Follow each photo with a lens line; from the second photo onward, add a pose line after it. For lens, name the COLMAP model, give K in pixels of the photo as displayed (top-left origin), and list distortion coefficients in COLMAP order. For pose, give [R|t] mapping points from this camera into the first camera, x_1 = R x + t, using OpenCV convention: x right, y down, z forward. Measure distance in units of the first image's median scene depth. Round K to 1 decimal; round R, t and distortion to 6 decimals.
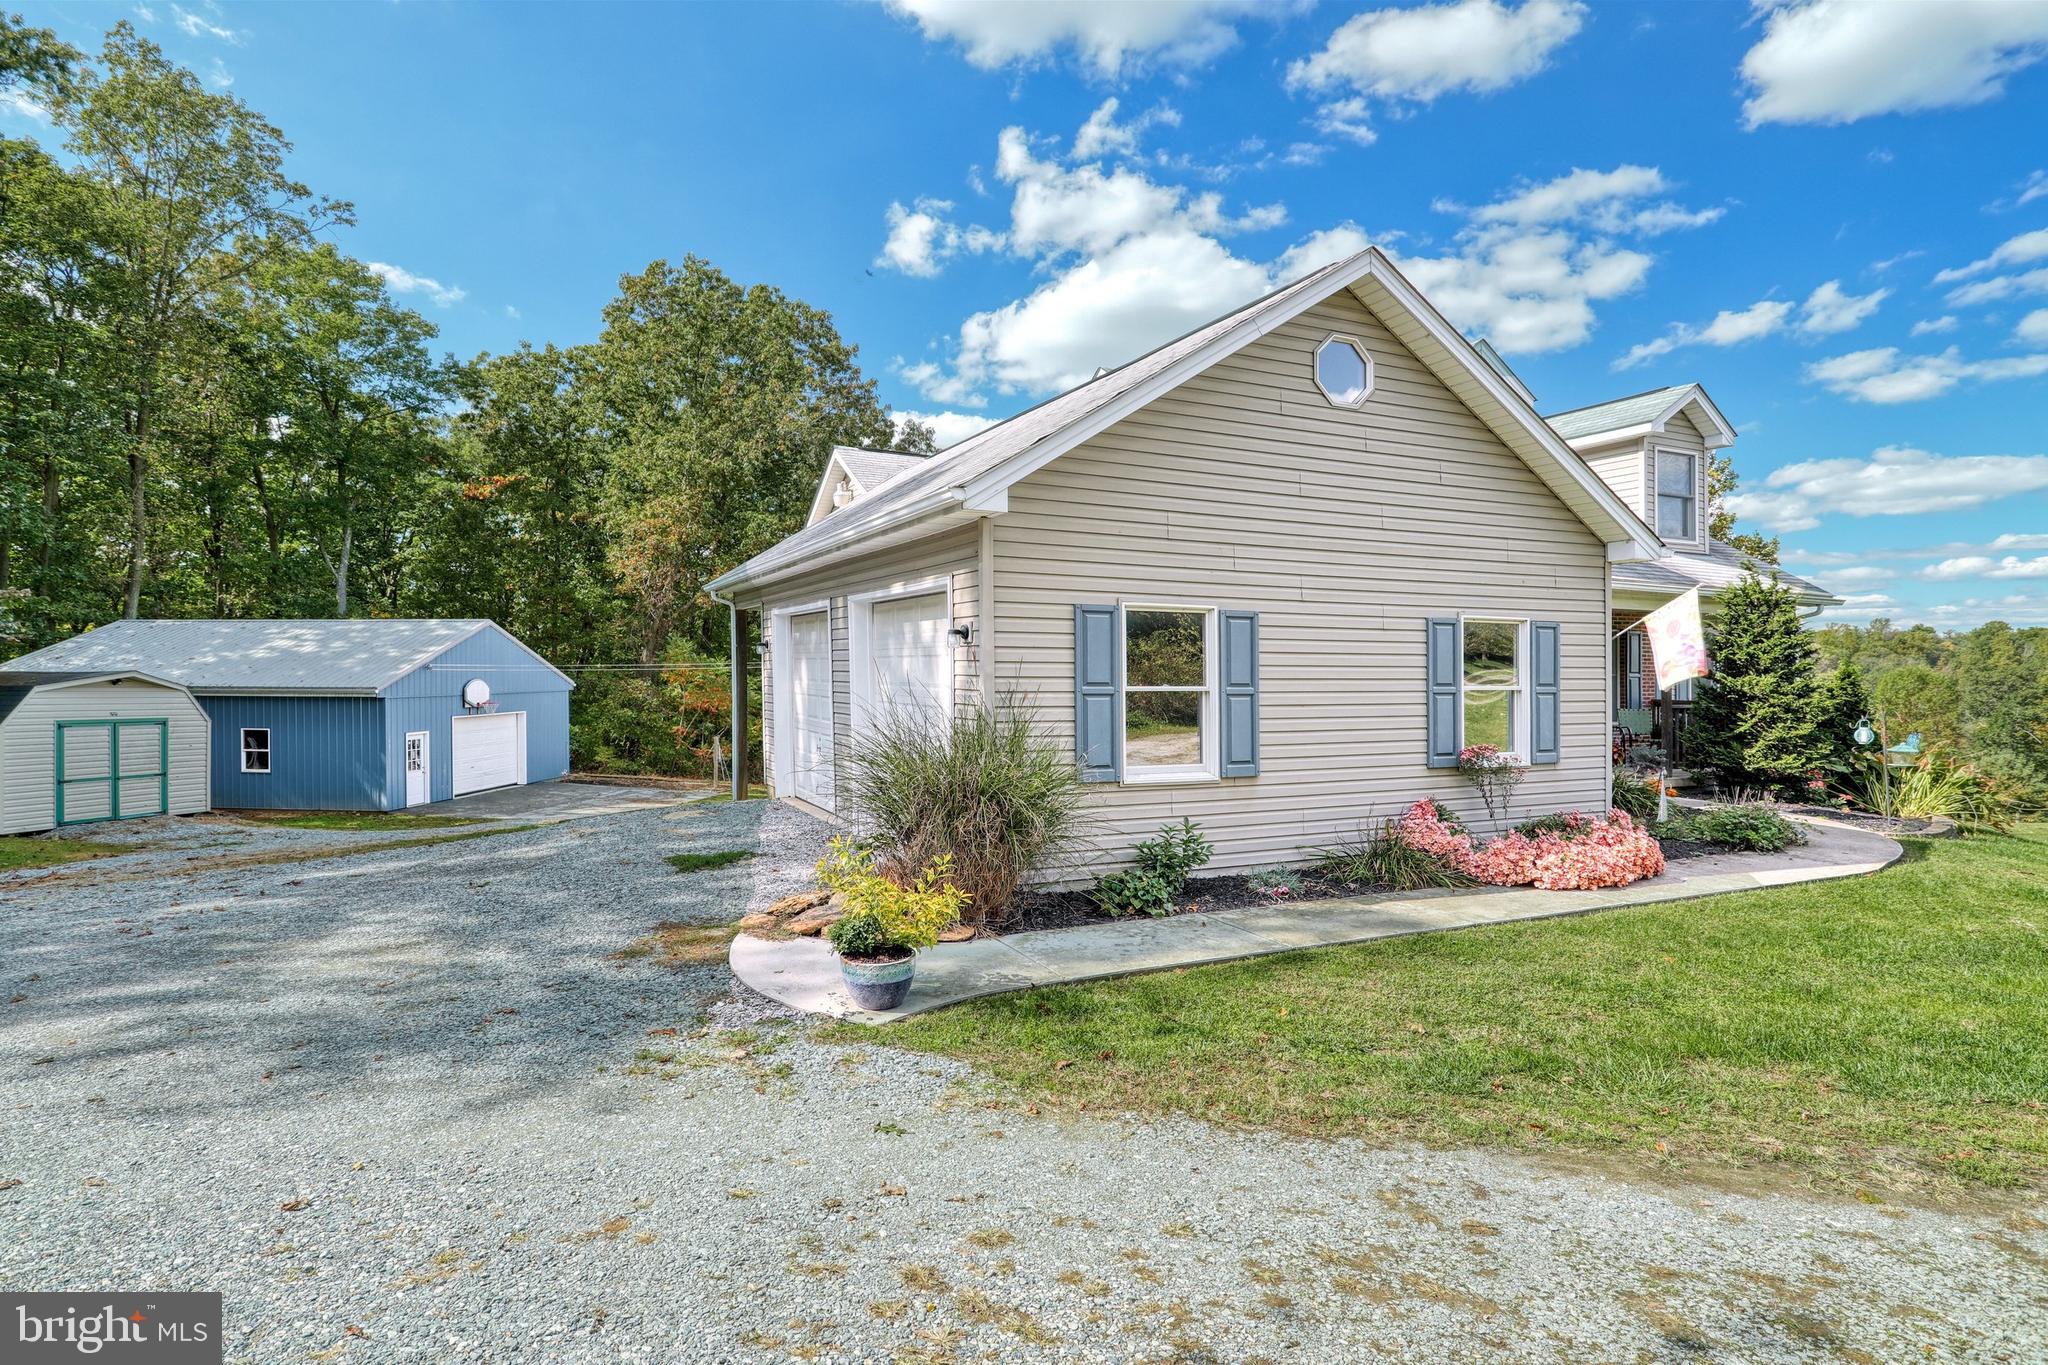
lens RADIAL K [[982.8, 0, 1018.4], [0, 982.8, 690.8], [0, 0, 1]] dist [-0.000344, 0.001214]
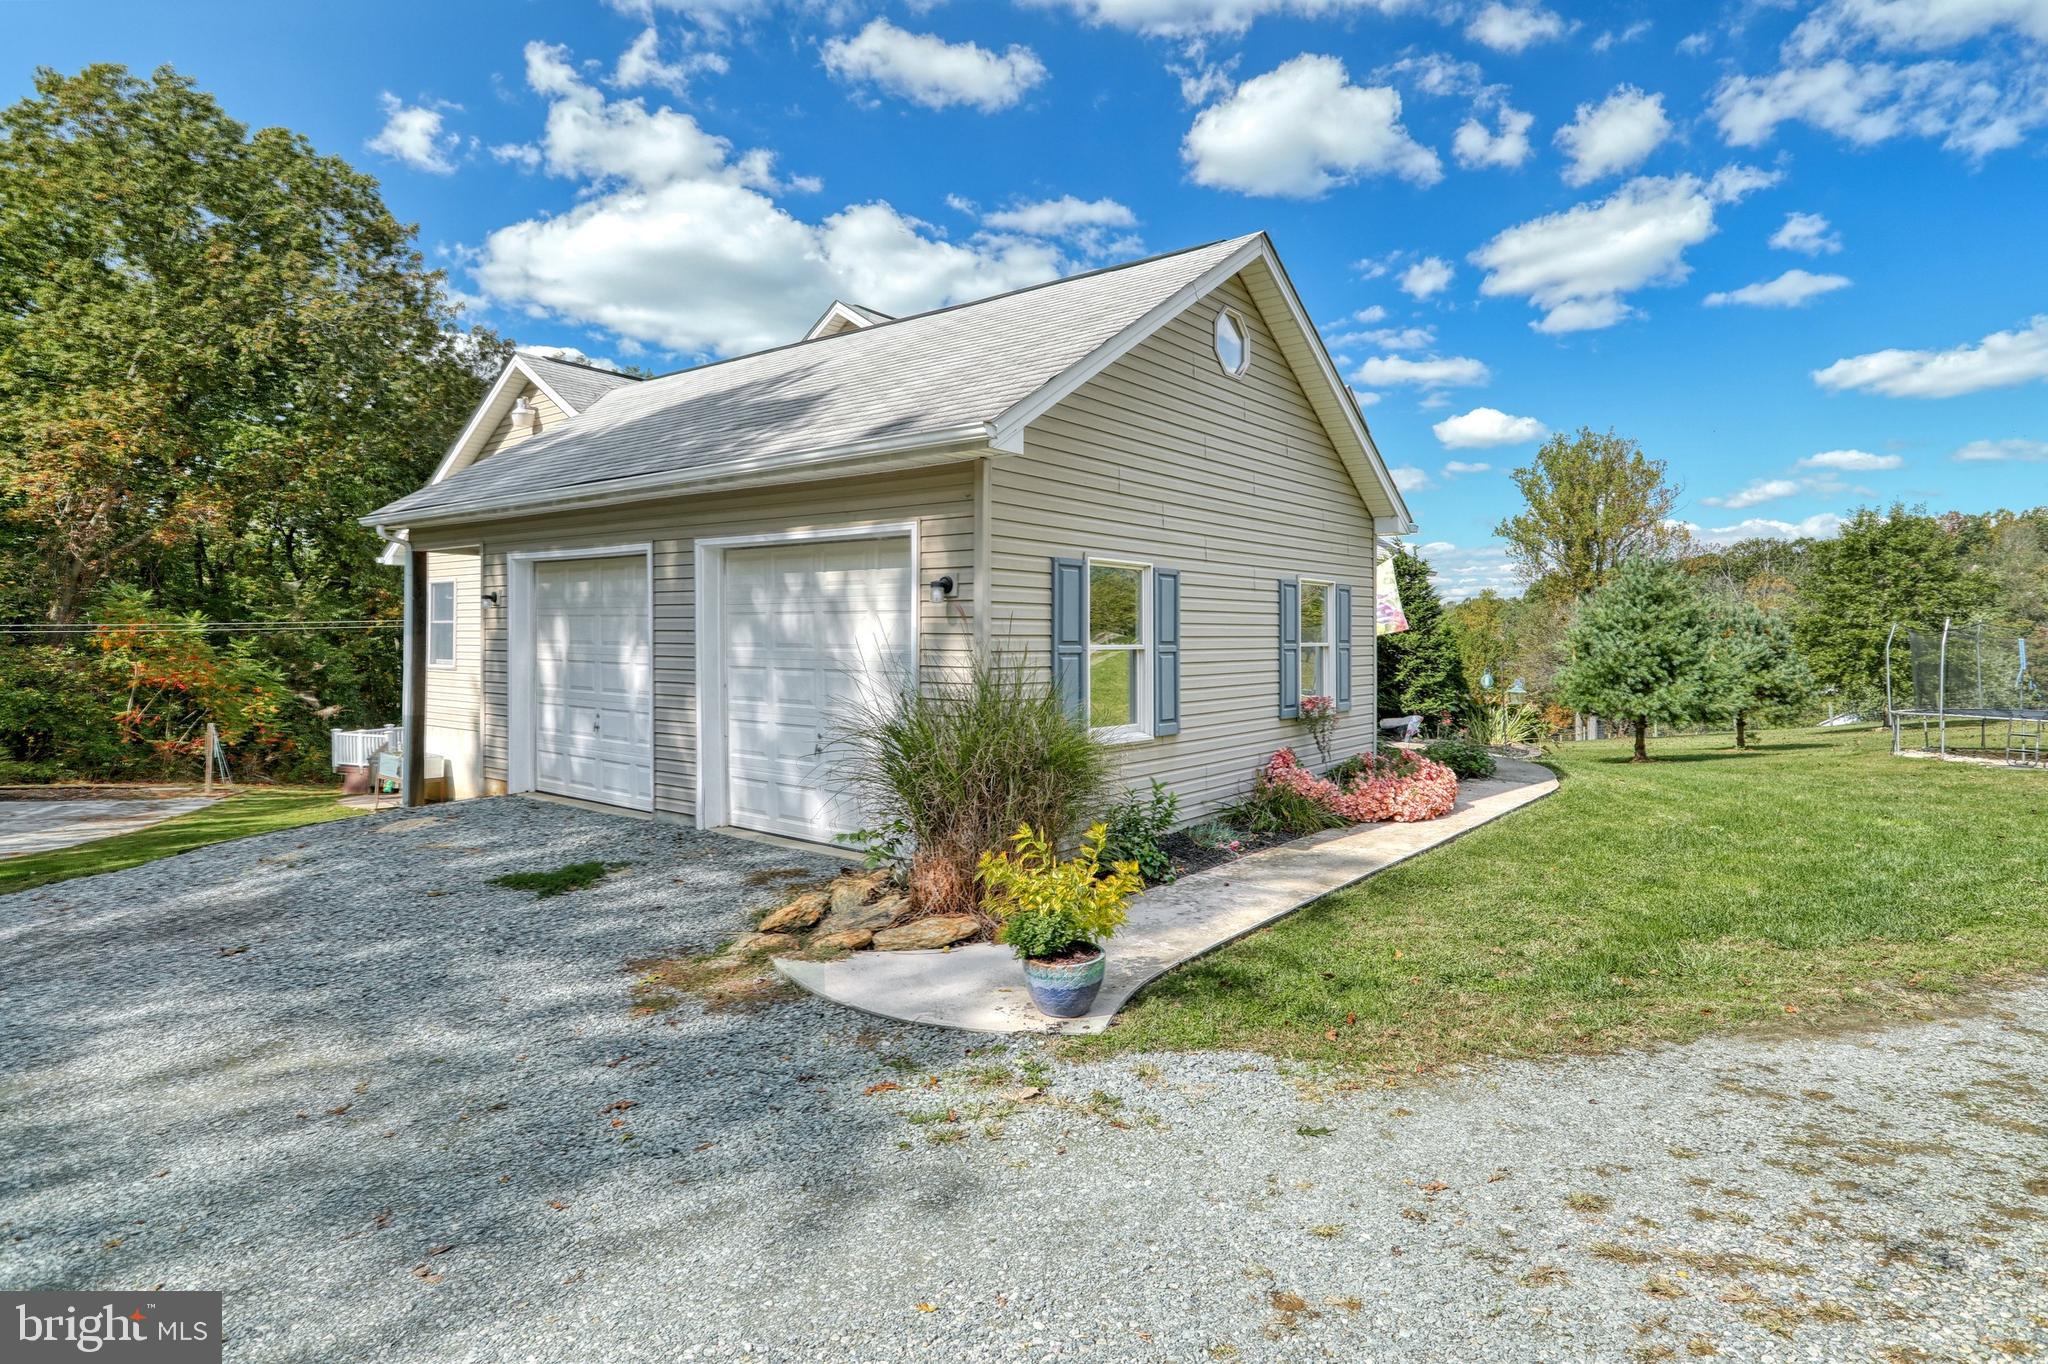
lens RADIAL K [[1030.6, 0, 1060.1], [0, 1030.6, 626.9], [0, 0, 1]] dist [-0.016889, 0.004771]
pose [[0.886921, 0.010713, 0.461797, -0.265908], [0.005253, 0.999432, -0.033274, 0.008916], [-0.461891, 0.031937, 0.886361, 0.098218]]
